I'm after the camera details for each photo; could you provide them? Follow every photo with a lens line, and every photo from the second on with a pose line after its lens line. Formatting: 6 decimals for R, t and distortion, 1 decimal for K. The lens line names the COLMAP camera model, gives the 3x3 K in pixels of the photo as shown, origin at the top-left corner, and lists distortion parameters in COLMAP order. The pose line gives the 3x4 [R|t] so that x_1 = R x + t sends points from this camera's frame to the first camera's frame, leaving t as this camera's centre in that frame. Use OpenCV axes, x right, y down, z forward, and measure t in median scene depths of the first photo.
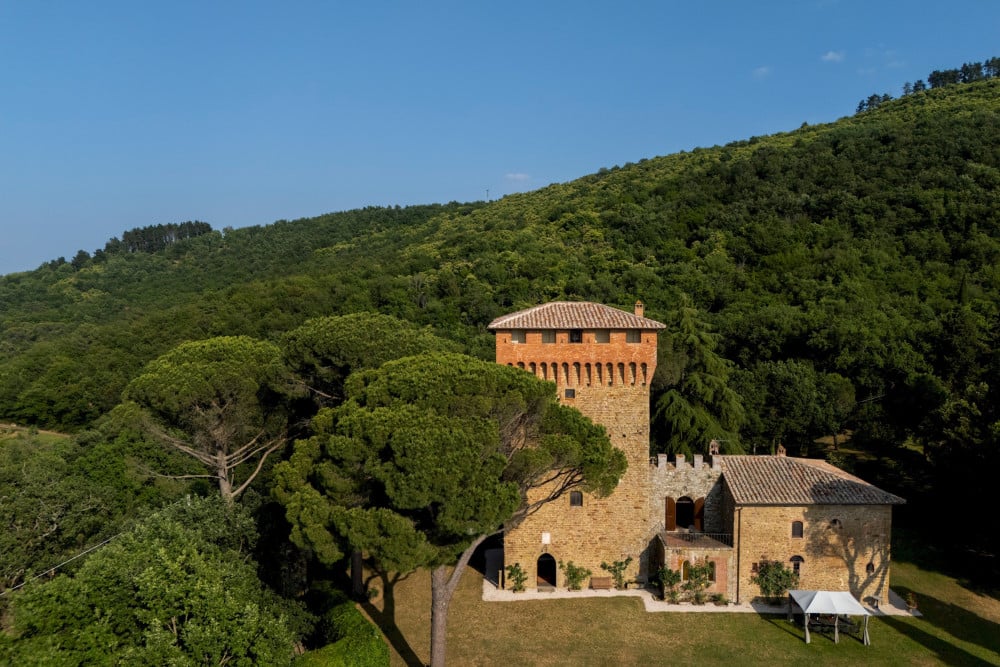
lens RADIAL K [[754.0, 0, 498.8], [0, 754.0, 320.8], [0, 0, 1]] dist [0.071456, -0.060672]
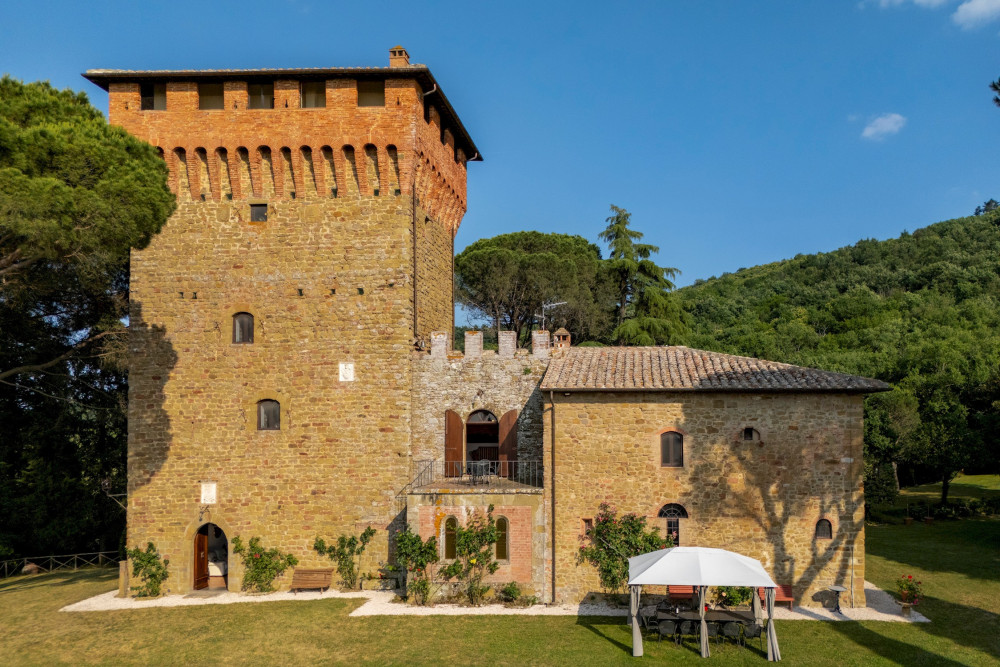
lens RADIAL K [[779.1, 0, 590.3], [0, 779.1, 398.5], [0, 0, 1]] dist [0.058475, -0.008691]
pose [[0.999417, -0.004827, -0.033811, 0.339195], [0.001834, 0.996119, -0.087997, 0.271586], [0.034105, 0.087884, 0.995547, 0.474356]]
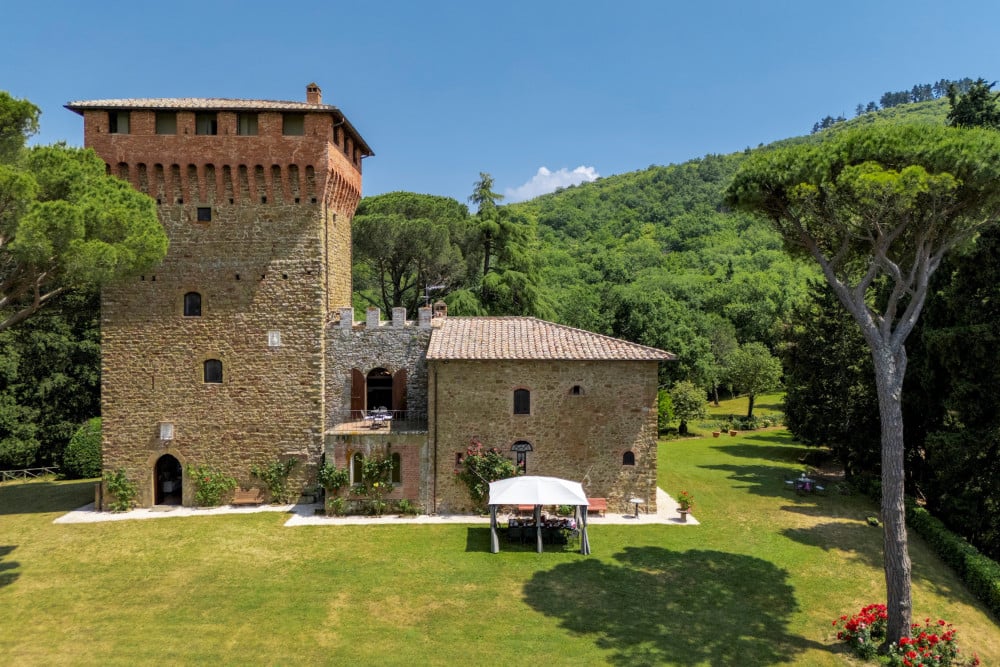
lens RADIAL K [[754.0, 0, 509.5], [0, 754.0, 323.8], [0, 0, 1]] dist [0.071456, -0.060672]
pose [[0.999257, 0.001080, 0.038539, 0.338033], [0.000822, 0.998784, -0.049289, 0.226515], [-0.038545, 0.049284, 0.998041, 0.316746]]
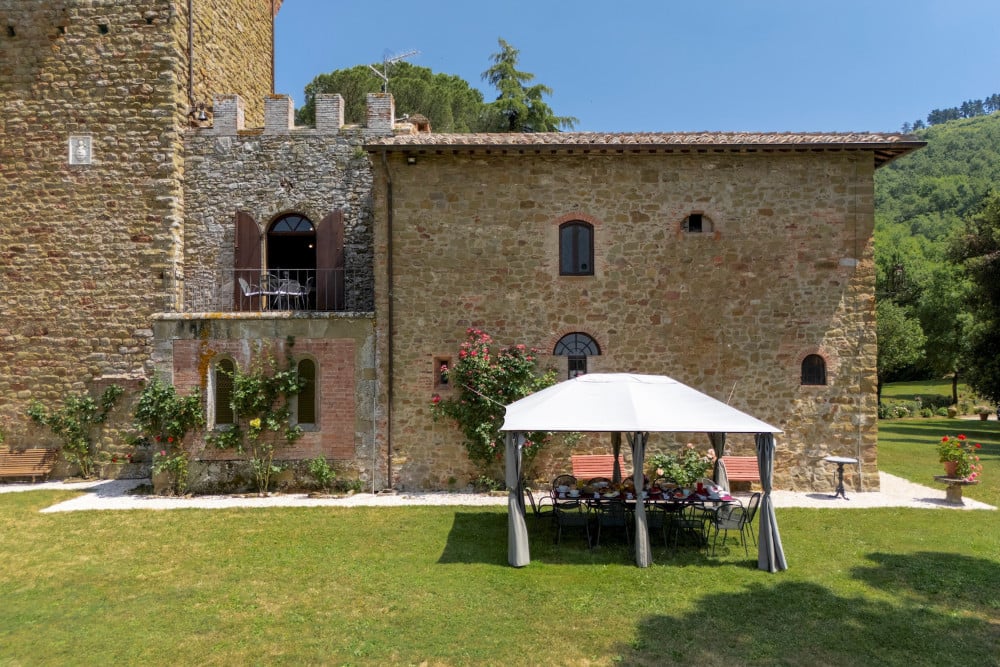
lens RADIAL K [[759.1, 0, 512.8], [0, 759.1, 334.3], [0, 0, 1]] dist [0.046532, -0.039357]
pose [[0.999962, -0.008489, 0.002161, 0.347046], [0.008651, 0.995769, -0.091485, 0.321165], [-0.001375, 0.091501, 0.995804, 0.663099]]
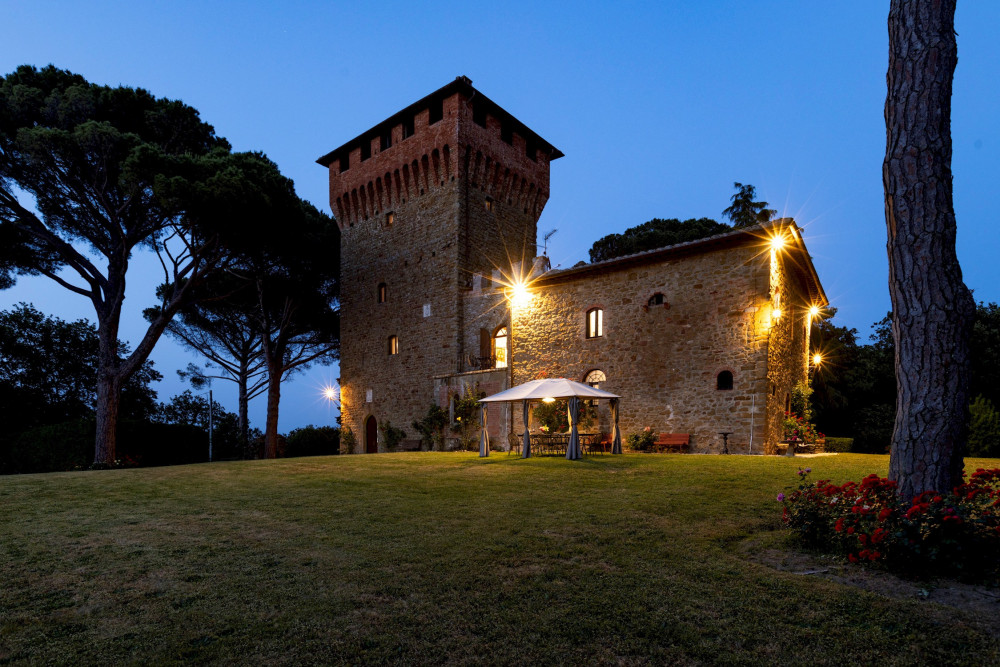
lens RADIAL K [[563.1, 0, 486.7], [0, 563.1, 475.0], [0, 0, 1]] dist [0.002081, 0.002496]
pose [[0.777689, 0.027436, -0.628050, 0.571426], [-0.040024, 0.999181, -0.005911, 0.376331], [0.627373, 0.029733, 0.778151, 0.590752]]
